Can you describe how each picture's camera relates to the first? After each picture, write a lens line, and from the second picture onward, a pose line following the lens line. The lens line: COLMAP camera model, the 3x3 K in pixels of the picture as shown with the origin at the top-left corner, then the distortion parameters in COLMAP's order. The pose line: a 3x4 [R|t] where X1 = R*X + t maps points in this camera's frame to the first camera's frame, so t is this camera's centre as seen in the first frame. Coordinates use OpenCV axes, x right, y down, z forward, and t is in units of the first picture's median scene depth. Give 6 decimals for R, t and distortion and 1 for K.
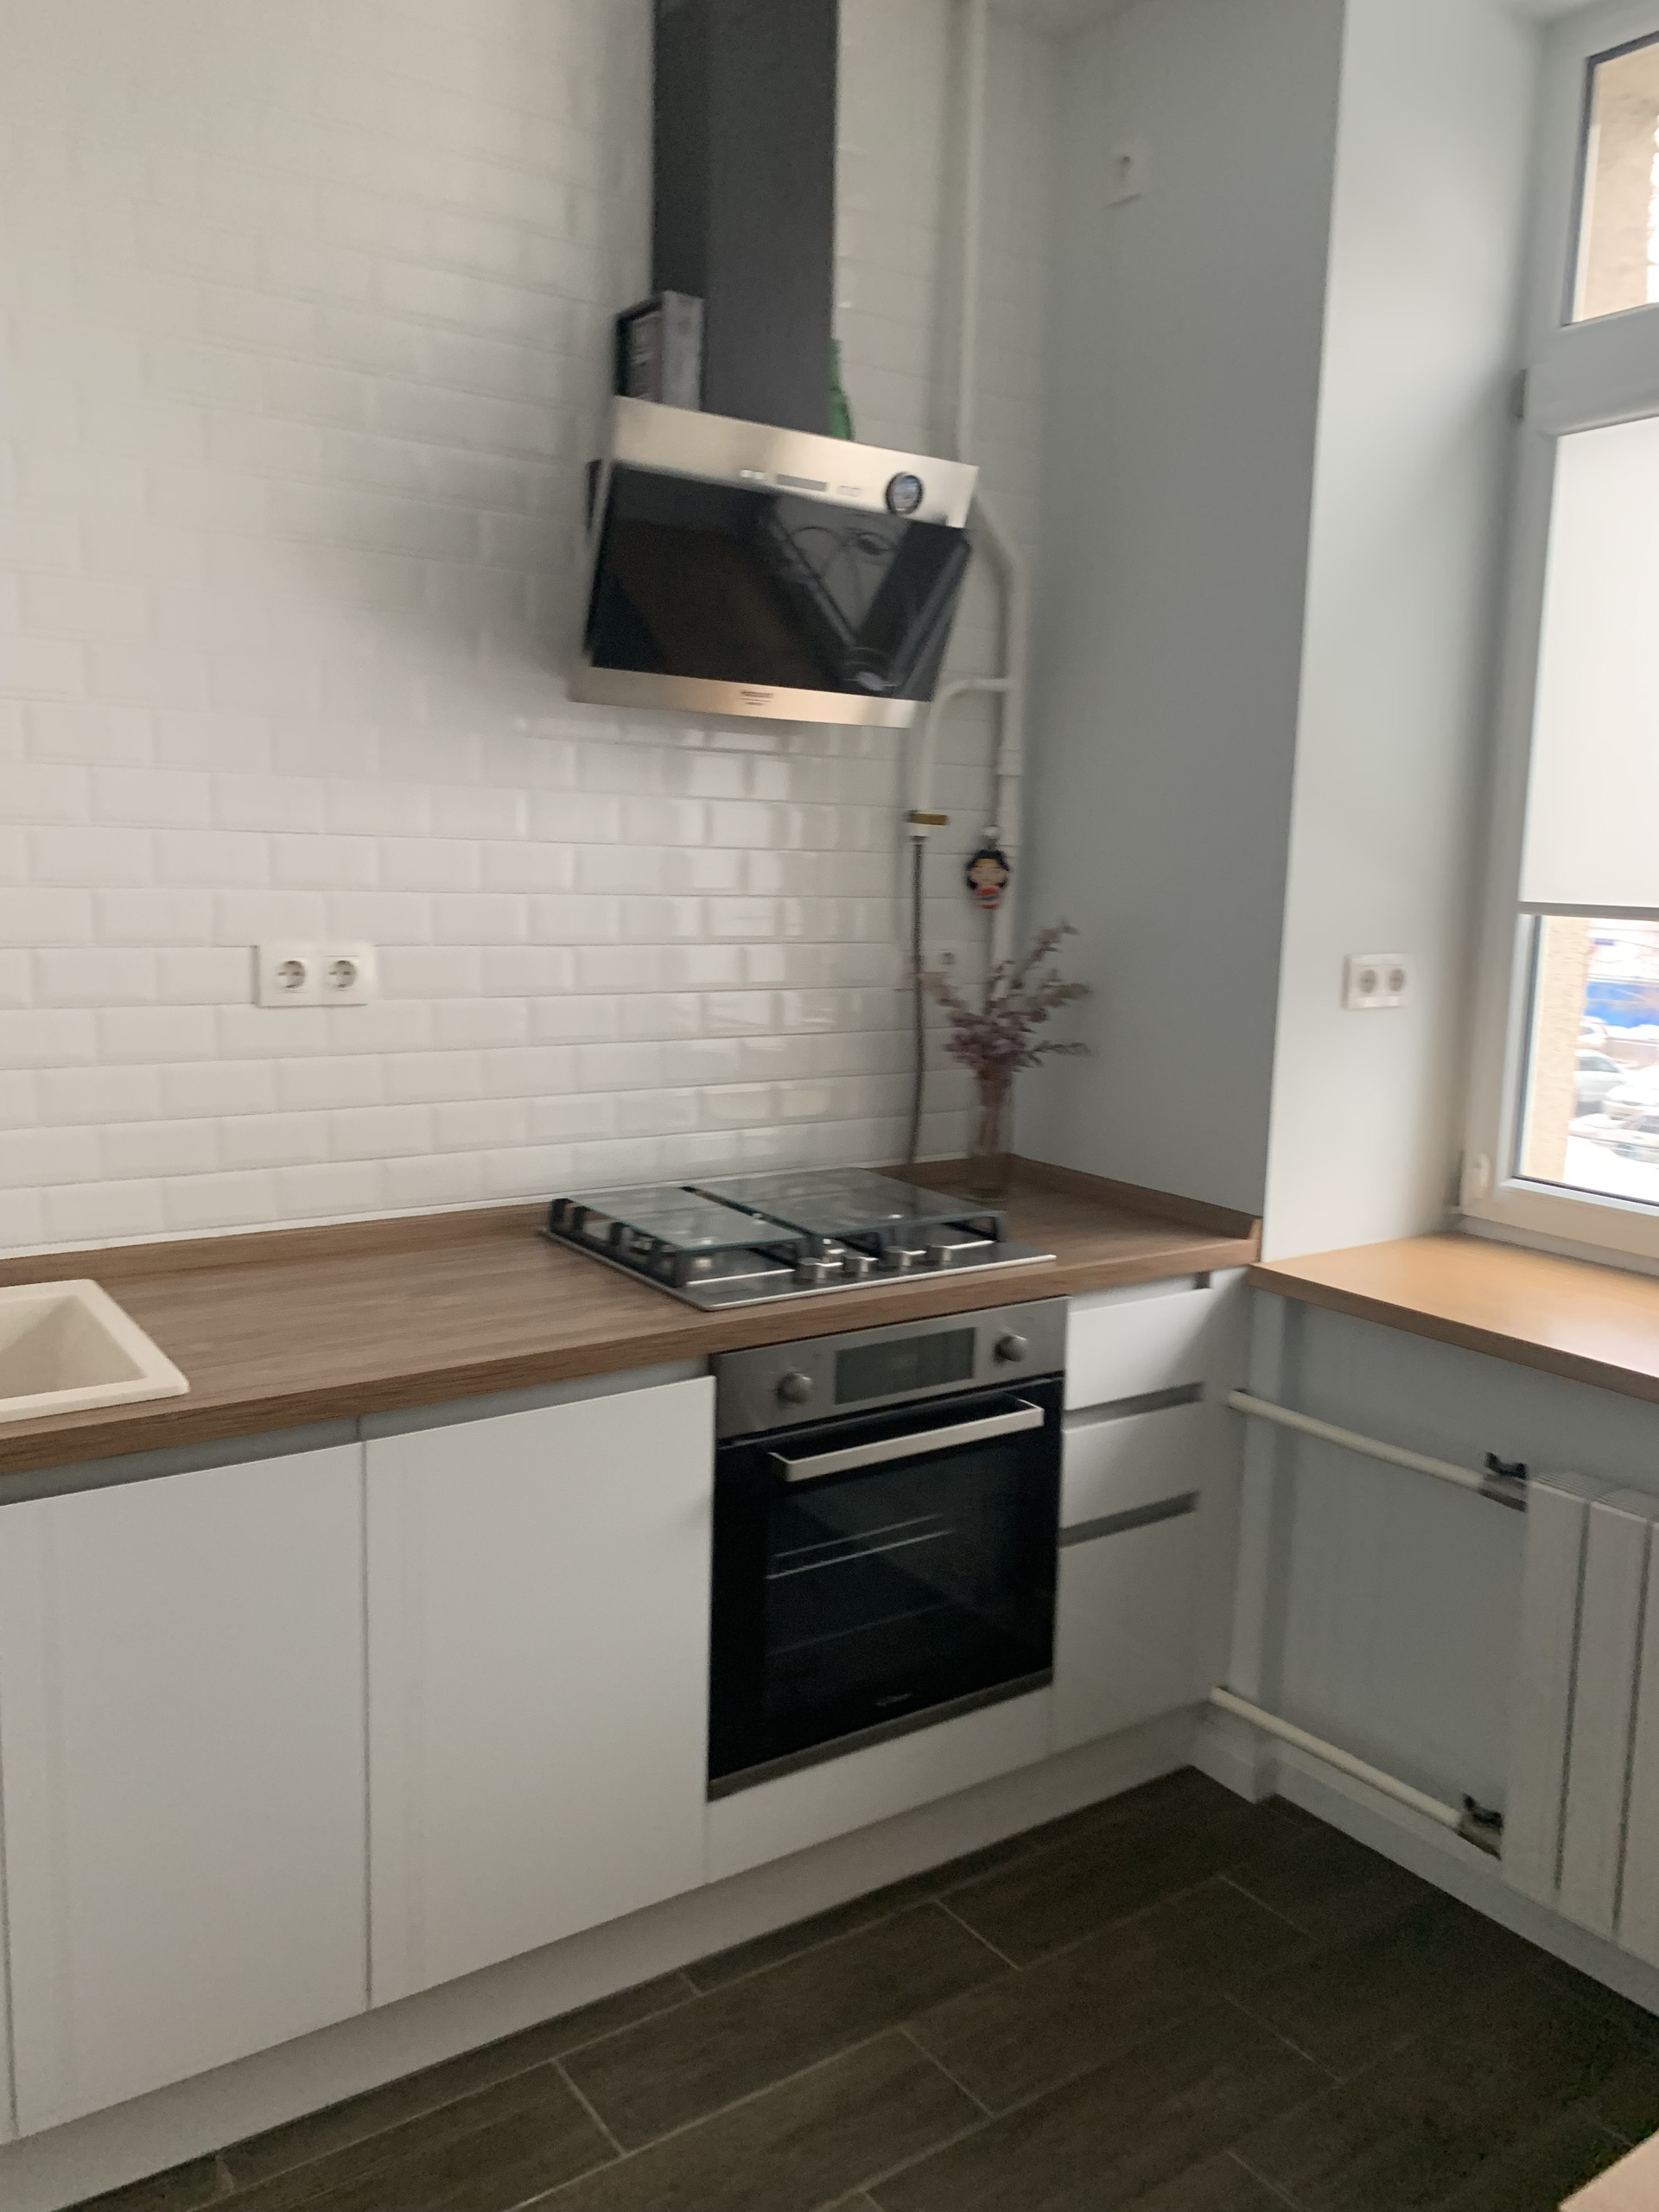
lens RADIAL K [[1676.3, 0, 827.1], [0, 1676.3, 1098.0], [0, 0, 1]] dist [0.042861, -0.049503]
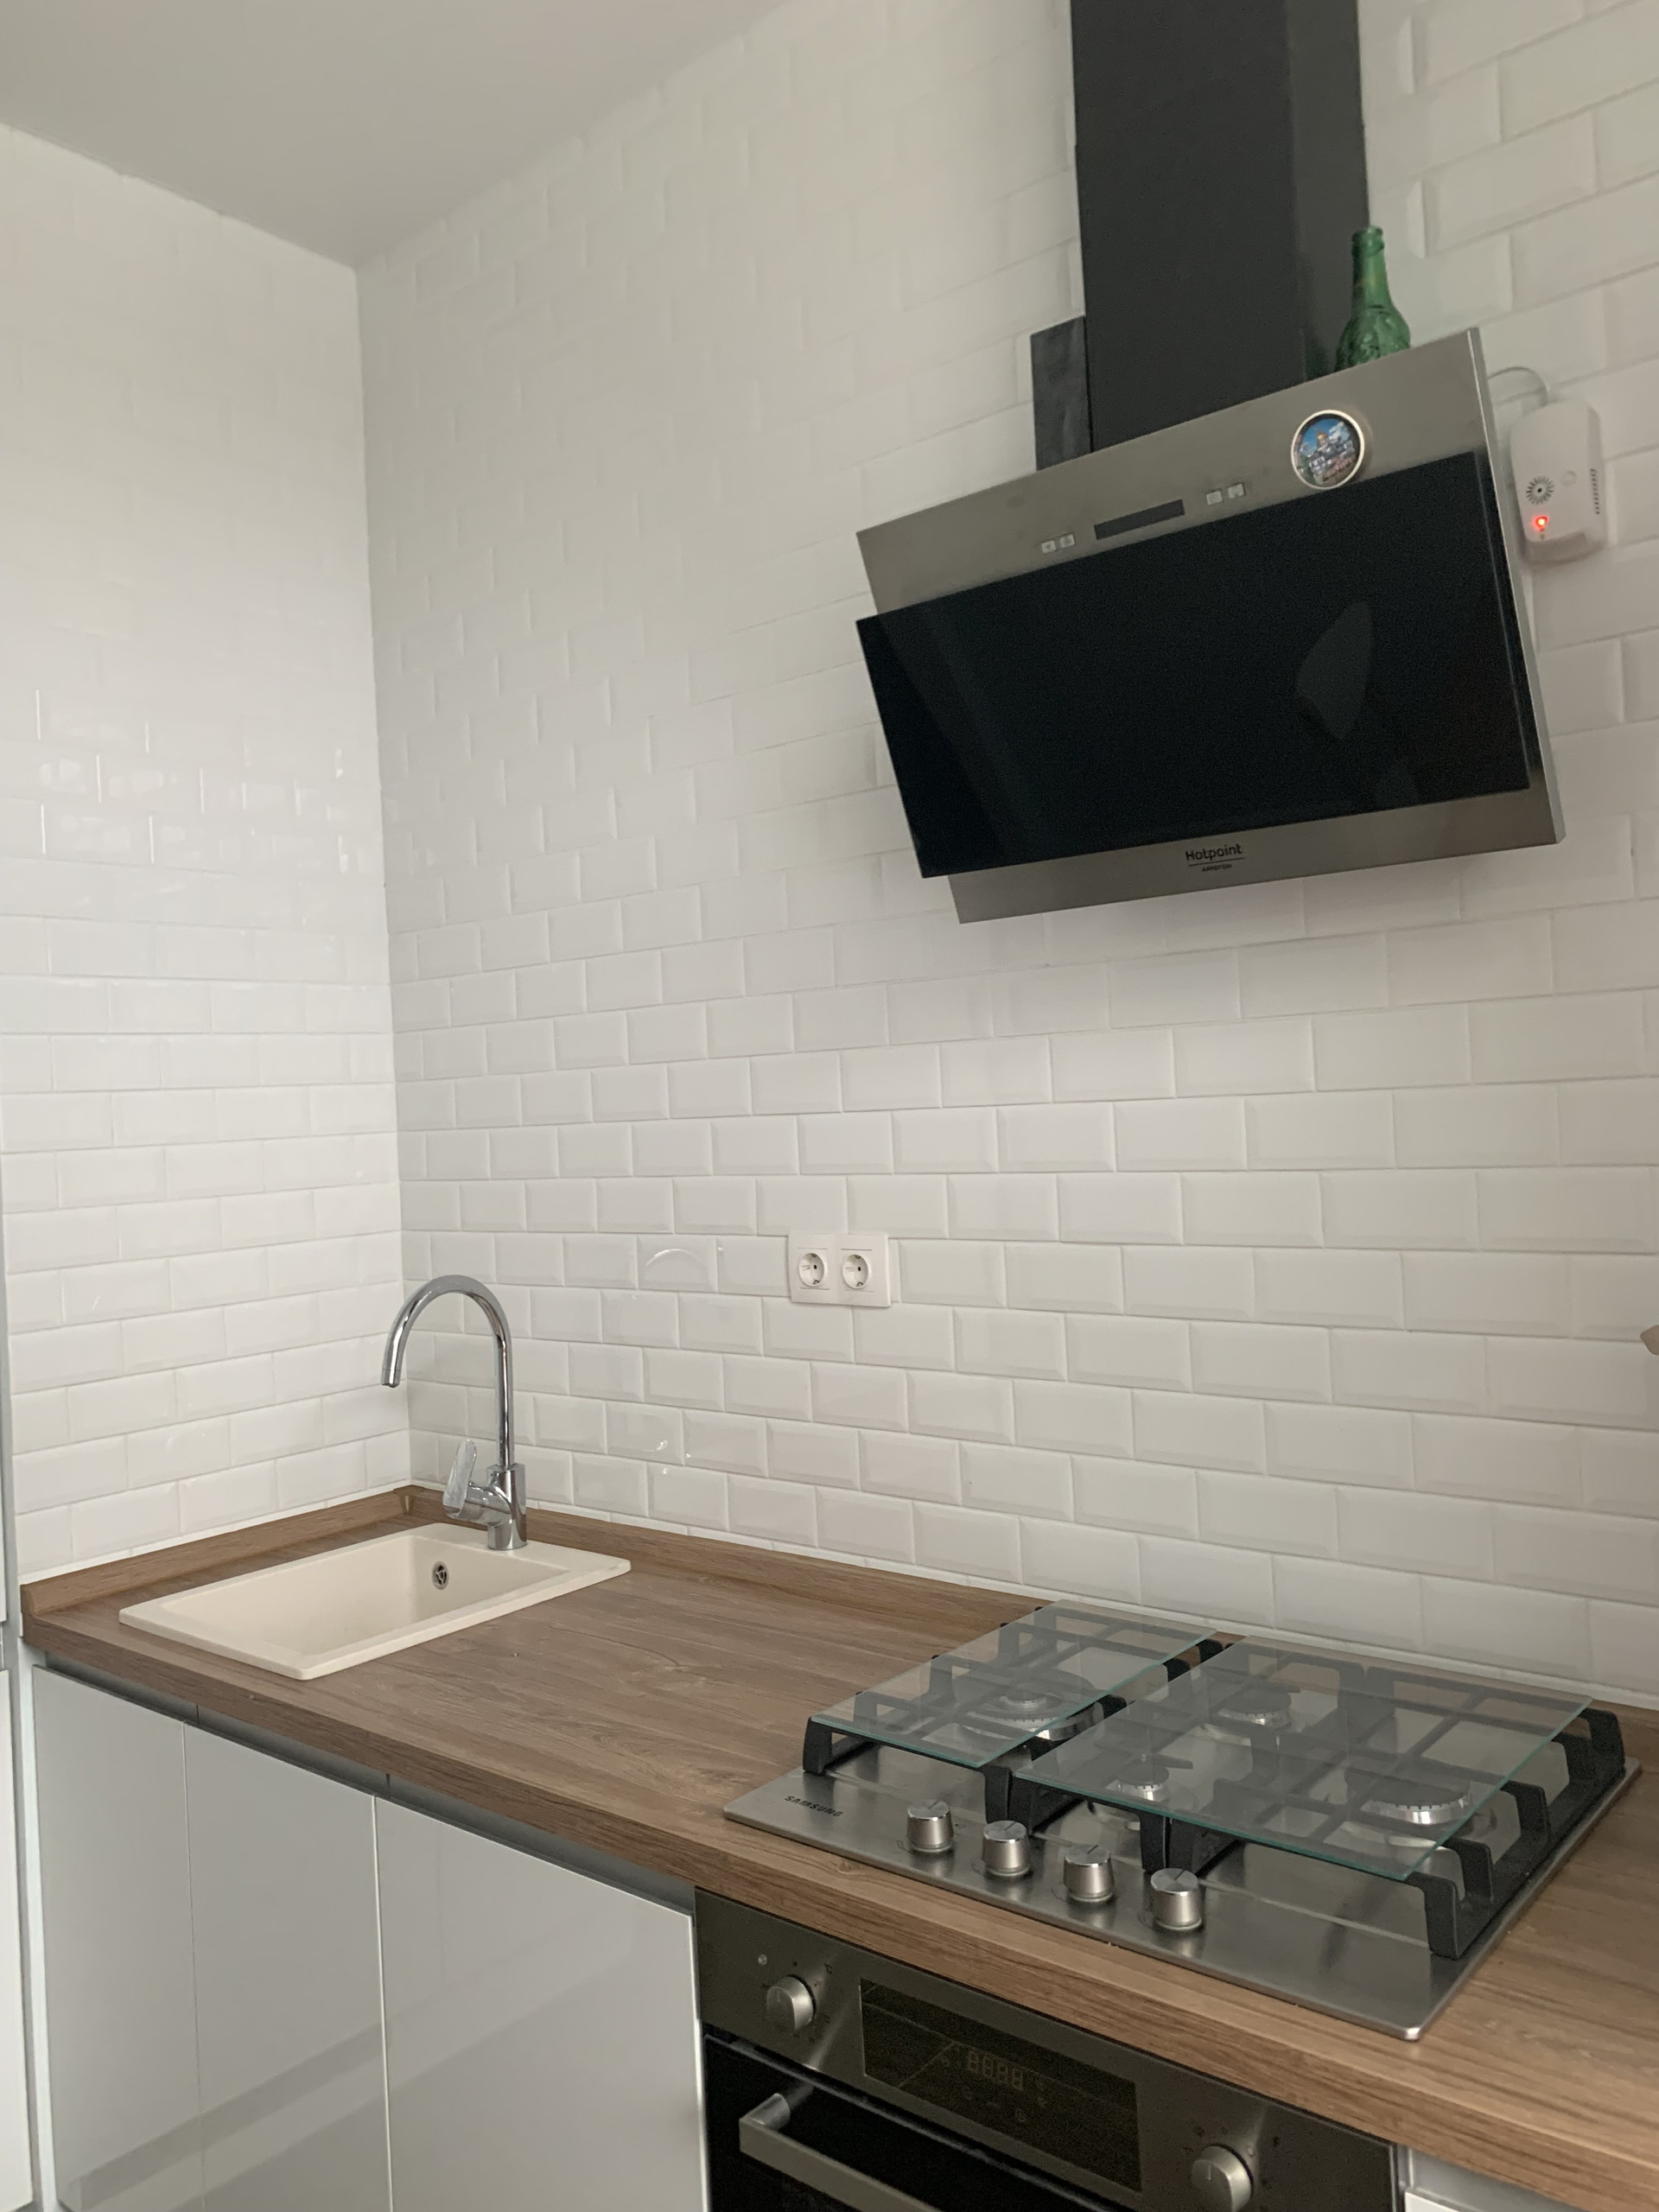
lens RADIAL K [[1676.3, 0, 826.6], [0, 1676.3, 1105.2], [0, 0, 1]] dist [0.042861, -0.049503]
pose [[0.287970, -0.040005, -0.956804, 0.343355], [-0.090527, 0.993516, -0.068786, -0.063340], [0.953351, 0.106425, 0.282481, 0.478275]]
